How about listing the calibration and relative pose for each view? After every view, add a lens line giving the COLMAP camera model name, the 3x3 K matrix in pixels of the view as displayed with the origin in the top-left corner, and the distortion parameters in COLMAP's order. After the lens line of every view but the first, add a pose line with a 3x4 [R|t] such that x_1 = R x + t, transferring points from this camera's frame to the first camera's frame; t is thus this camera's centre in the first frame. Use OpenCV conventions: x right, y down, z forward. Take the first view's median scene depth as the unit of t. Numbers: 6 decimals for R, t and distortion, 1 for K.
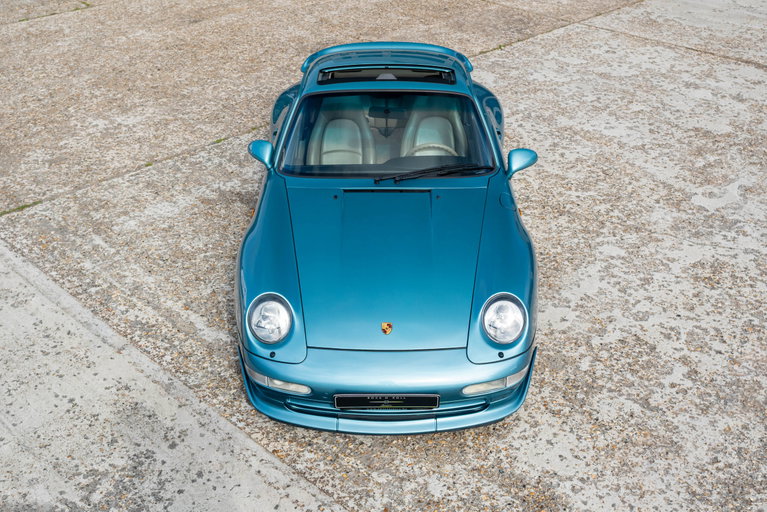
lens RADIAL K [[912.5, 0, 390.5], [0, 912.5, 254.2], [0, 0, 1]] dist [0.006181, 0.007513]
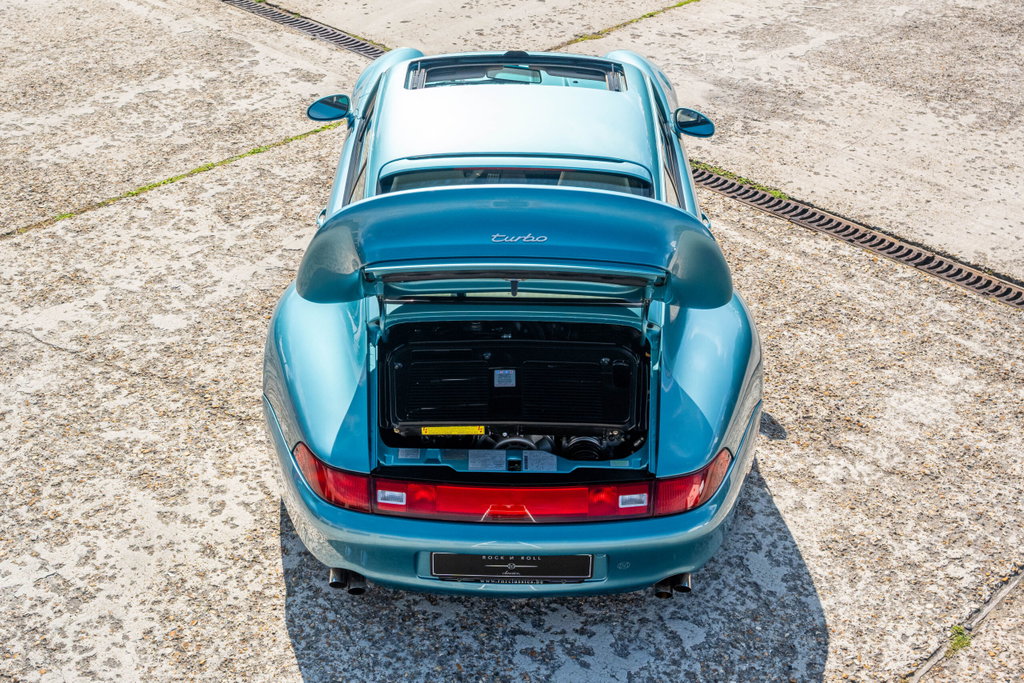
lens RADIAL K [[1341.7, 0, 512.0], [0, 1341.7, 341.5], [0, 0, 1]] dist [-0.000247, 0.026556]
pose [[-0.999968, -0.007413, 0.003120, -0.006153], [-0.000795, 0.477128, 0.878833, -0.766322], [-0.008003, 0.878802, -0.477119, 1.334889]]
